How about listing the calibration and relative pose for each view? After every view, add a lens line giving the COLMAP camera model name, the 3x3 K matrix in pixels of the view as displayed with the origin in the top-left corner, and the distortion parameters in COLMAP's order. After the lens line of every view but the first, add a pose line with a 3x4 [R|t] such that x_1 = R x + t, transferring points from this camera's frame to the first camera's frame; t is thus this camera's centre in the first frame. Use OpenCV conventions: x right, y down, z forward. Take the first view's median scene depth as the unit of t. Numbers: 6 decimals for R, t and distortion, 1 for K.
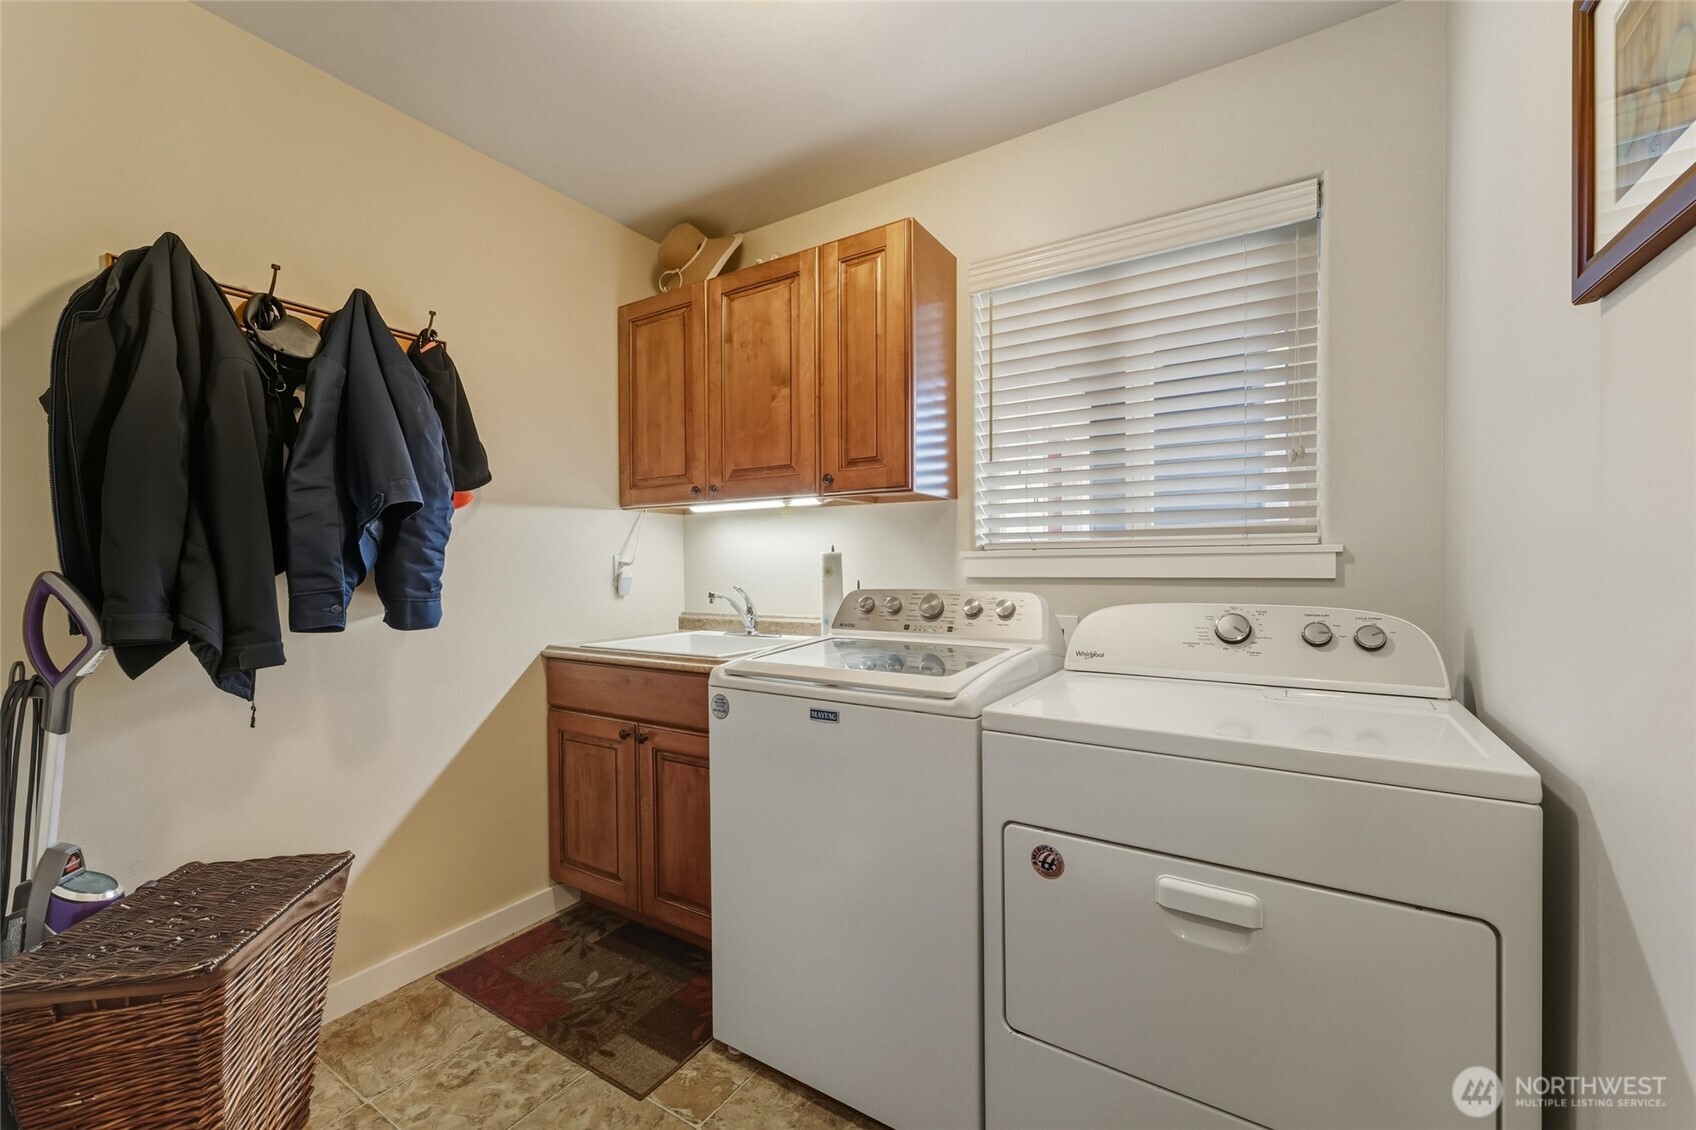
lens RADIAL K [[696.1, 0, 848.0], [0, 696.1, 565.0], [0, 0, 1]] dist [0.006924, 0.000199]
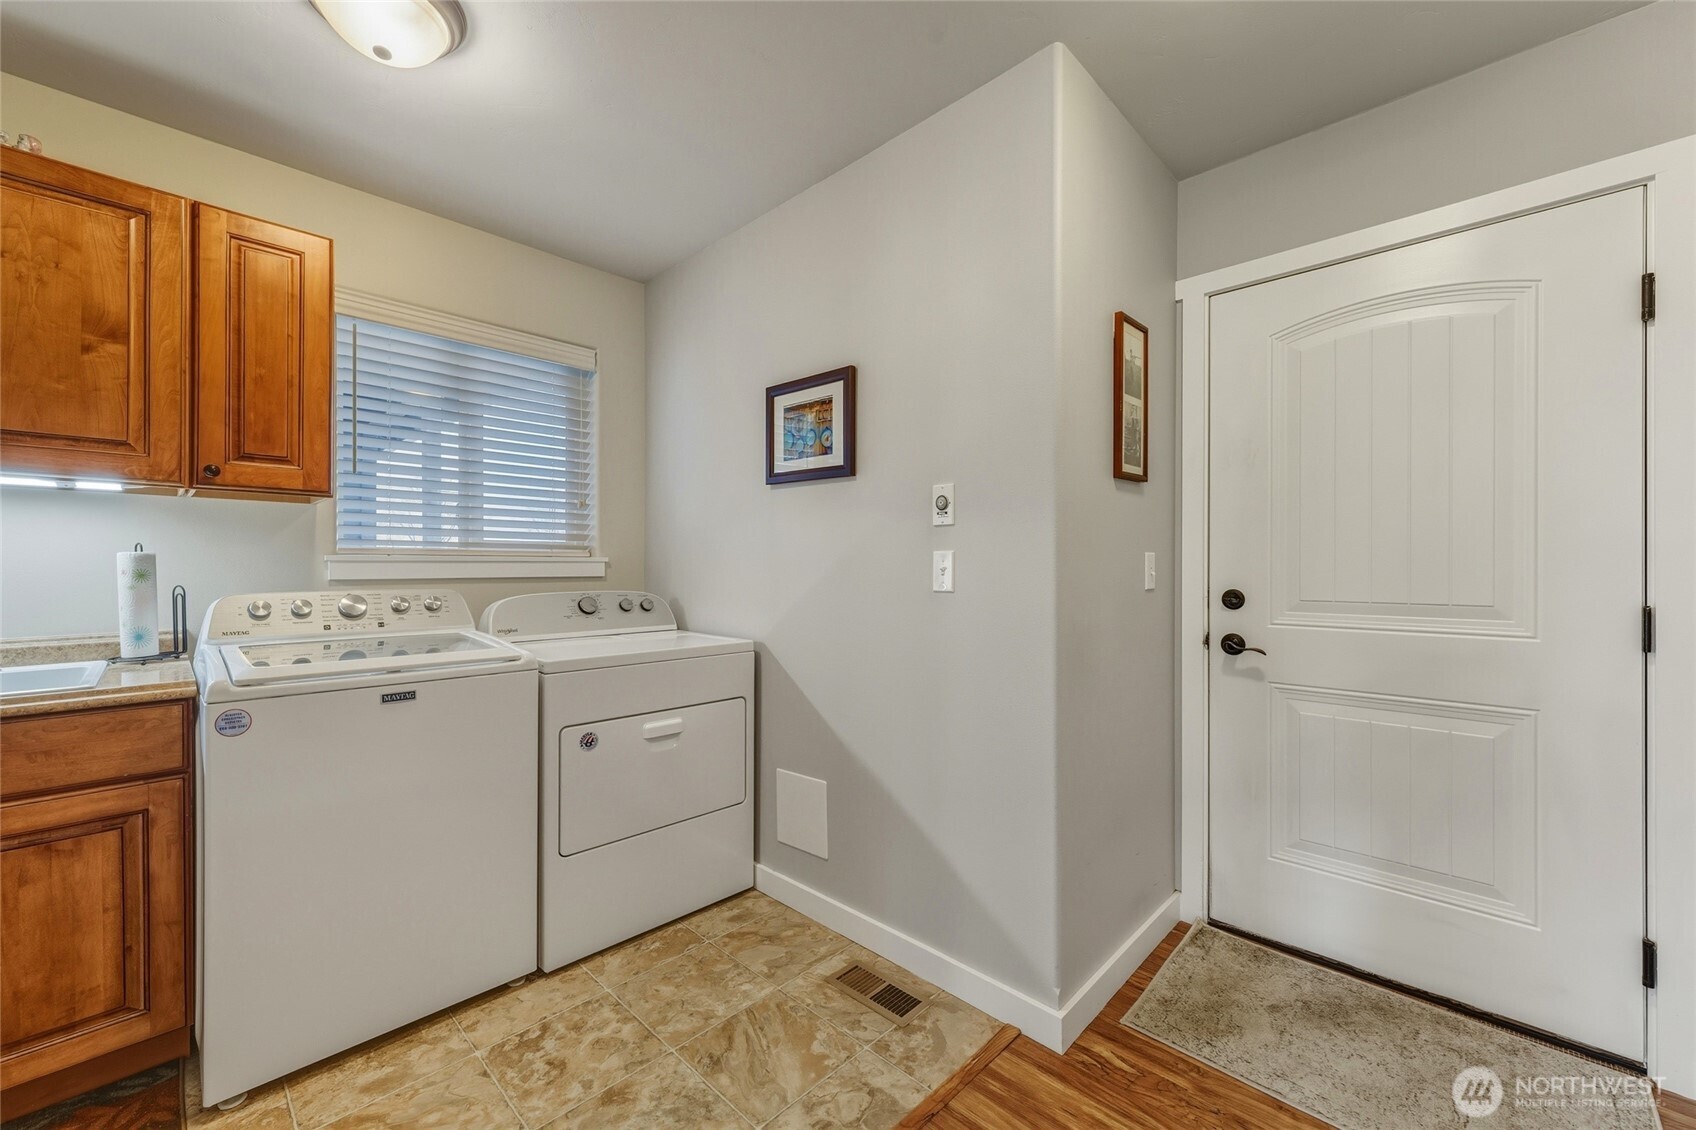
lens RADIAL K [[660.5, 0, 848.0], [0, 660.5, 565.0], [0, 0, 1]] dist [-0.000244, -0.000068]
pose [[0.189896, 0.009515, 0.981758, -0.721684], [0.002163, 0.999947, -0.010109, 0.007272], [-0.981802, 0.004043, 0.189865, 0.044401]]
